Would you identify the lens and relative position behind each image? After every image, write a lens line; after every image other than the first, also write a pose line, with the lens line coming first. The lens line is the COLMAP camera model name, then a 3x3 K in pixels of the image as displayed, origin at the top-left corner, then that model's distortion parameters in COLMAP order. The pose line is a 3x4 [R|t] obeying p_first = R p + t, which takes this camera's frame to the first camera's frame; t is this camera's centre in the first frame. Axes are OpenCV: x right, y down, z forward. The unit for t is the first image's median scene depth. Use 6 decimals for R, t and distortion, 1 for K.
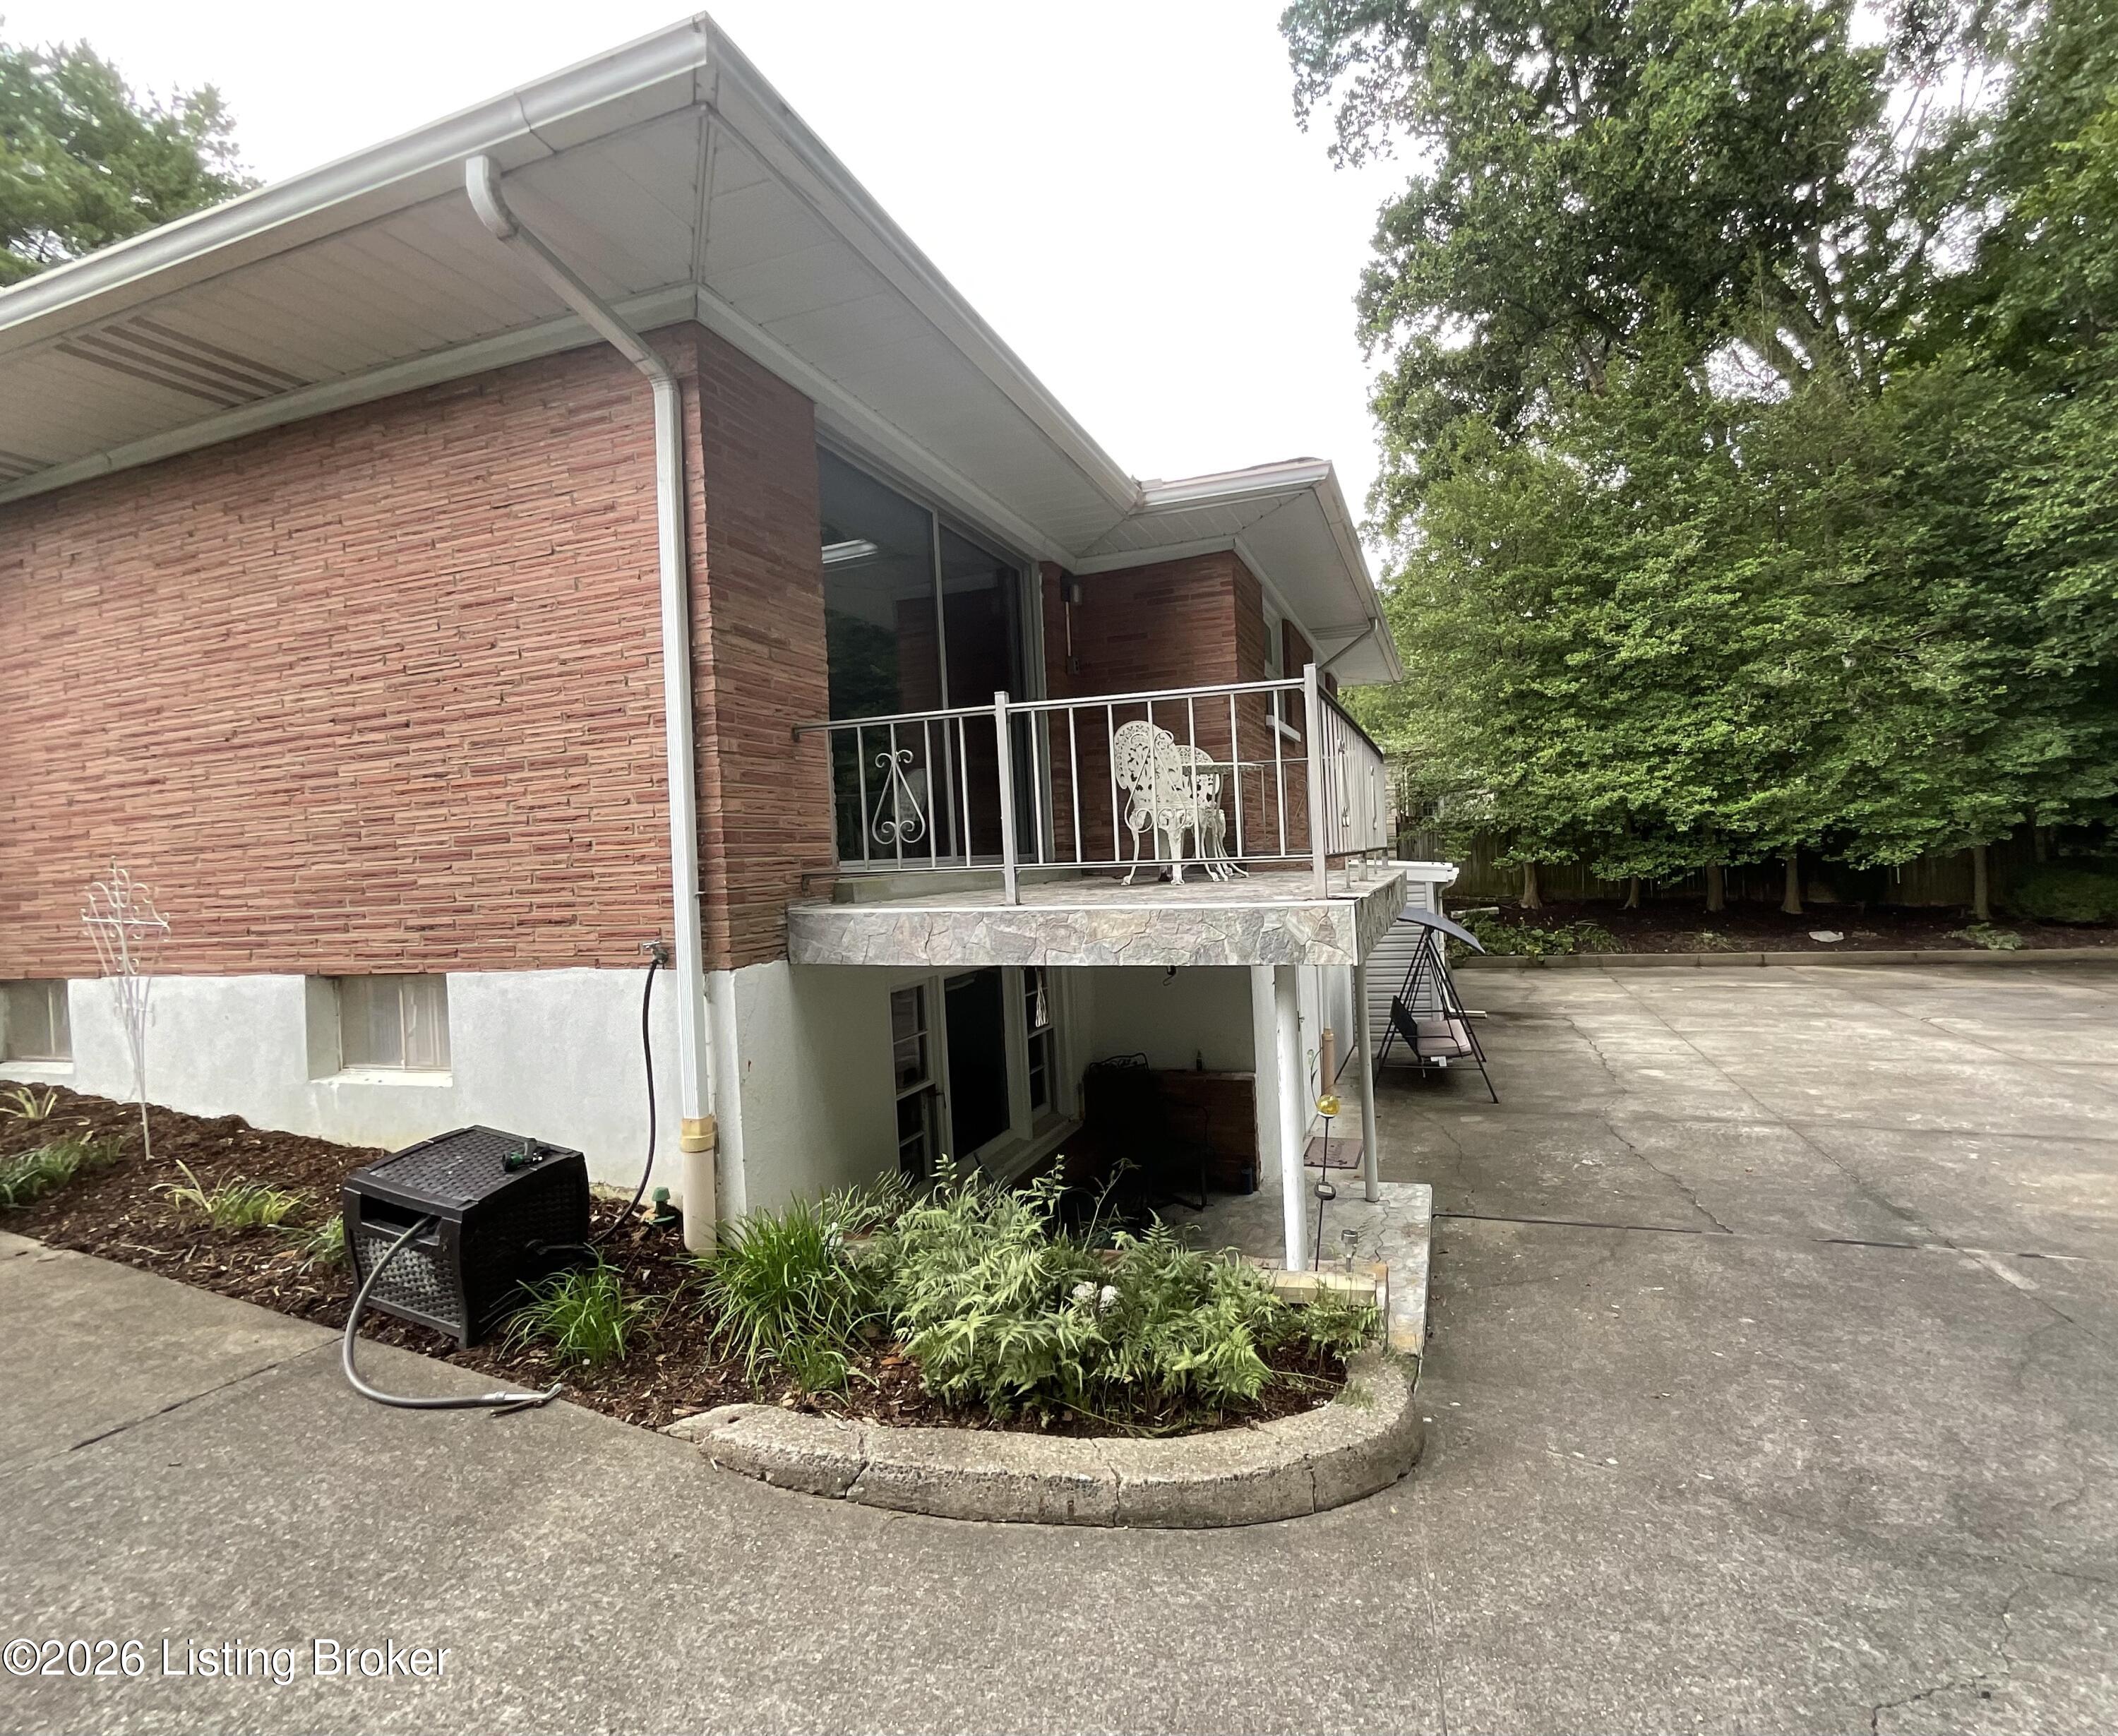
lens RADIAL K [[946.7, 0, 1068.2], [0, 946.7, 869.6], [0, 0, 1]] dist [-0.000814, 0.002680]
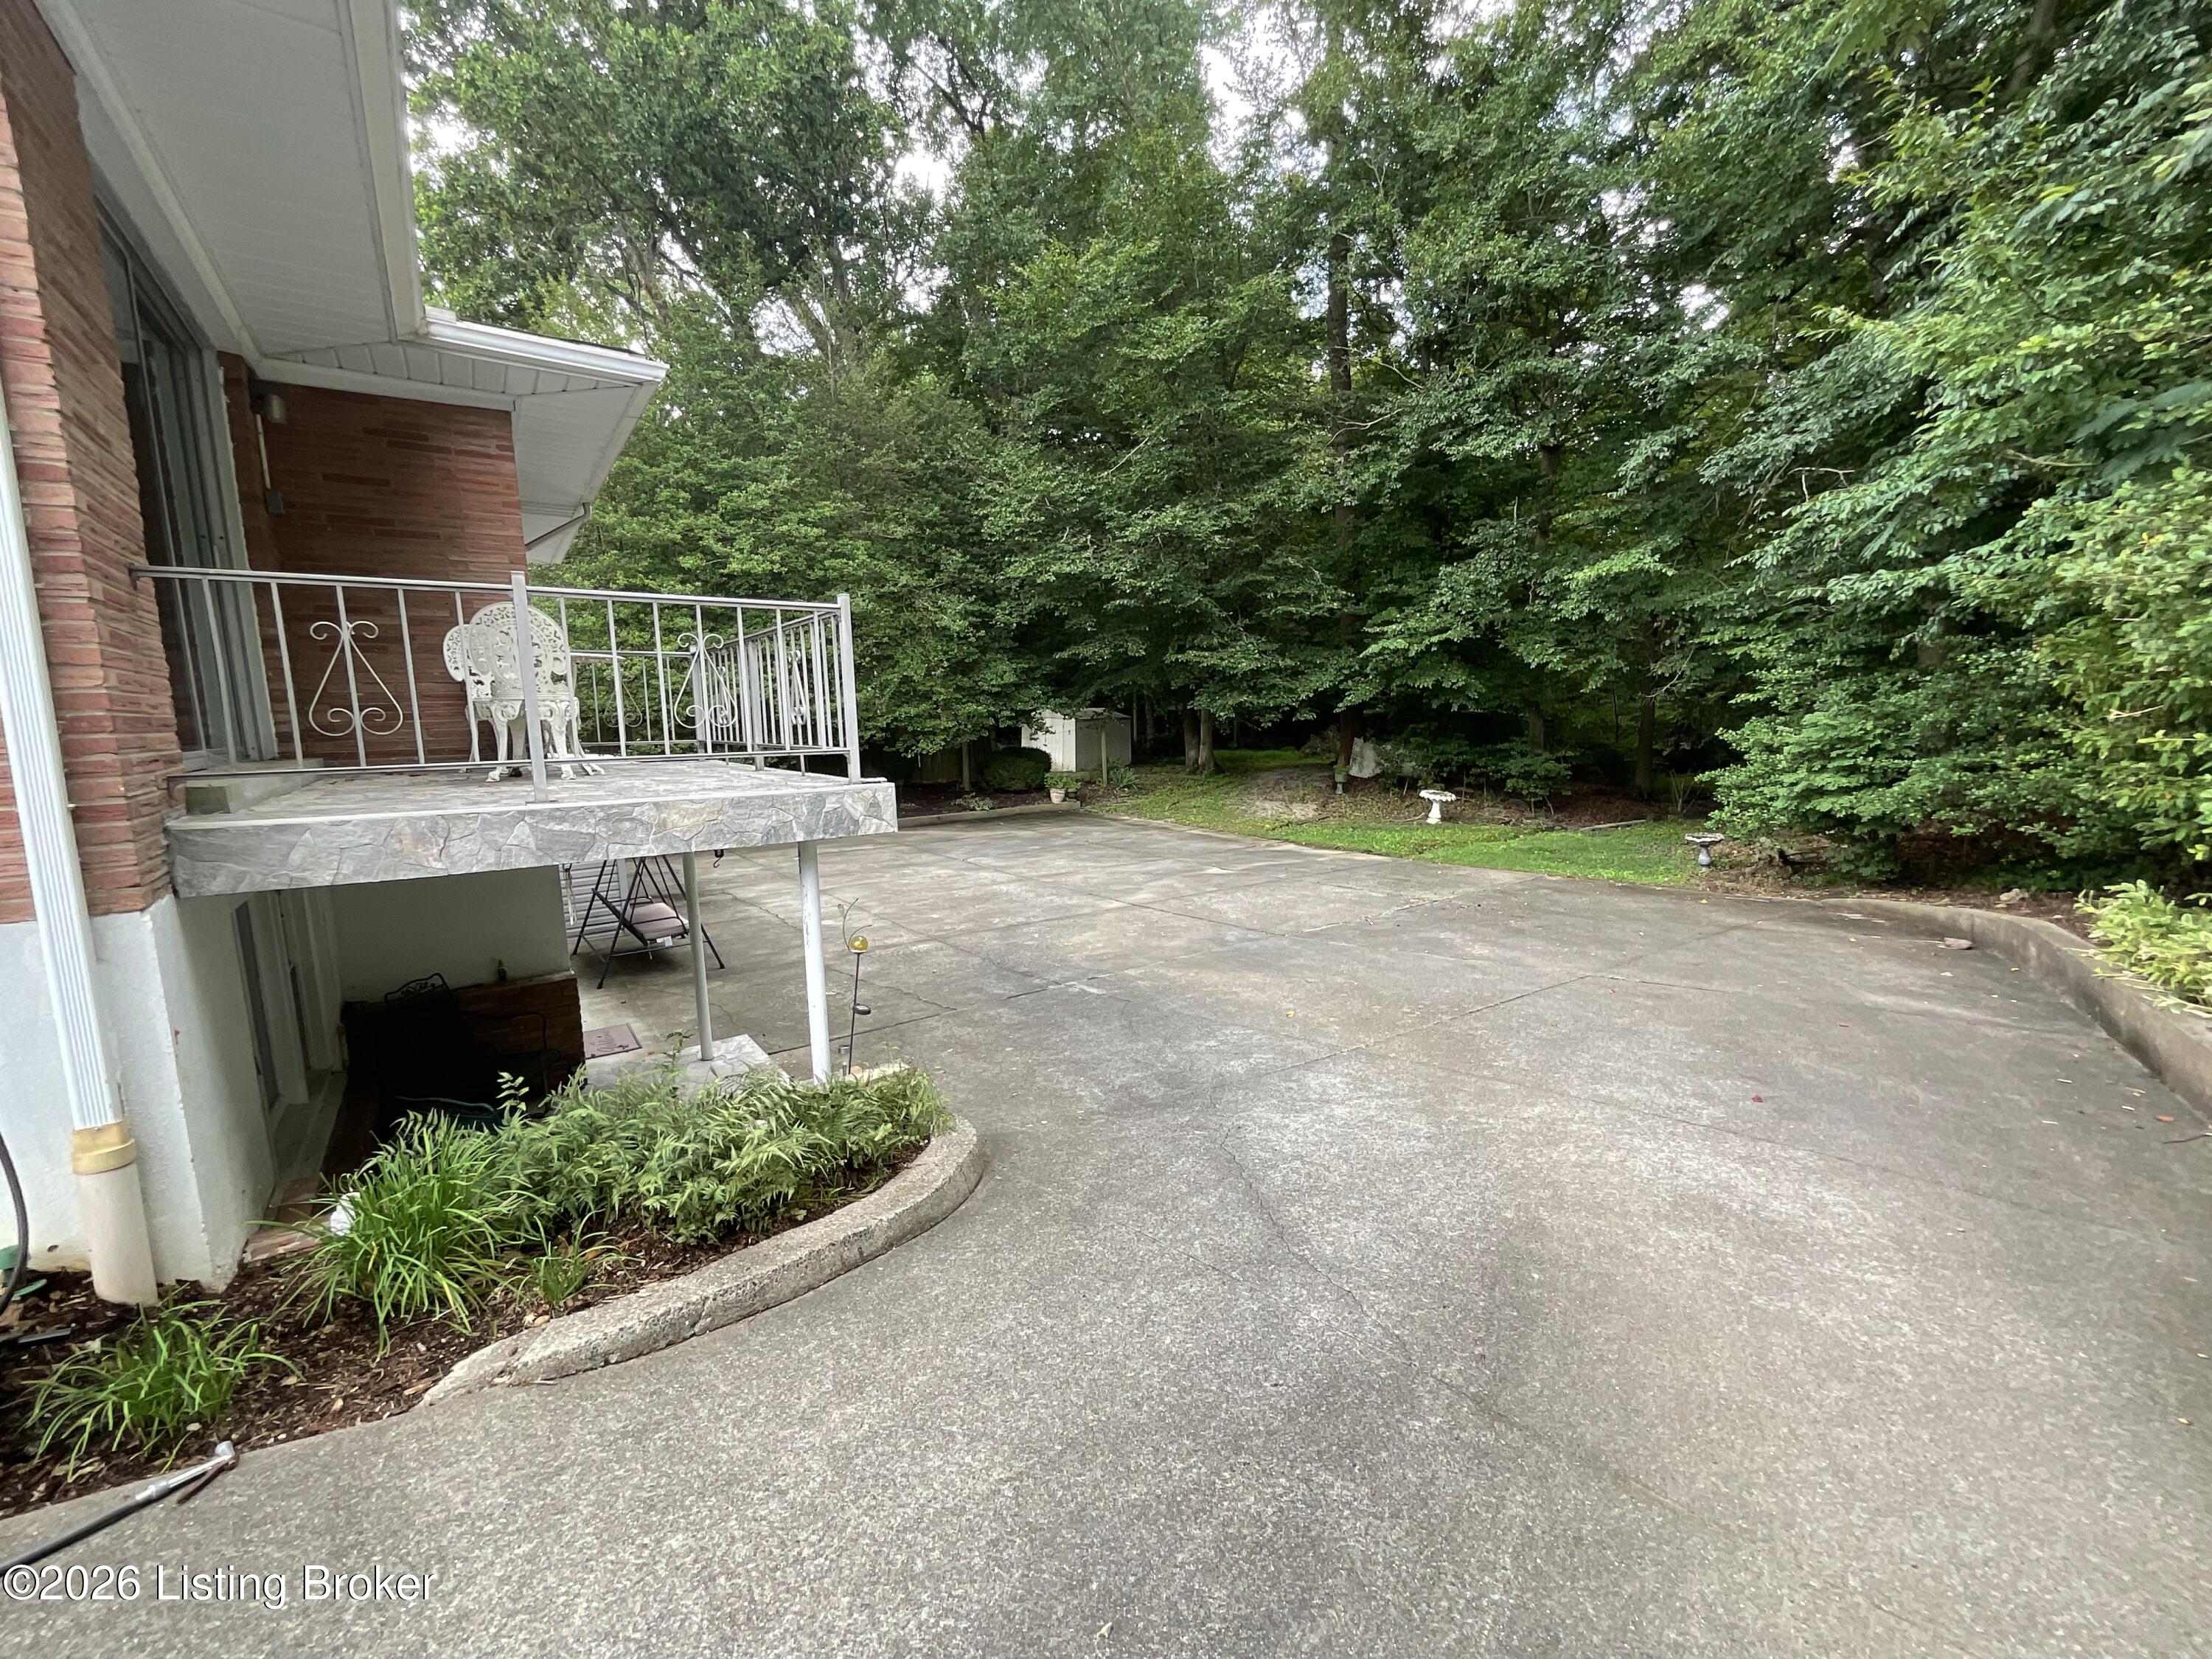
lens RADIAL K [[904.1, 0, 1105.5], [0, 904.1, 839.8], [0, 0, 1]] dist [-0.002139, 0.000039]
pose [[0.597415, -0.082507, 0.797676, -0.227434], [0.012243, 0.995516, 0.093800, -0.001545], [-0.801839, -0.046272, 0.595747, 0.004233]]
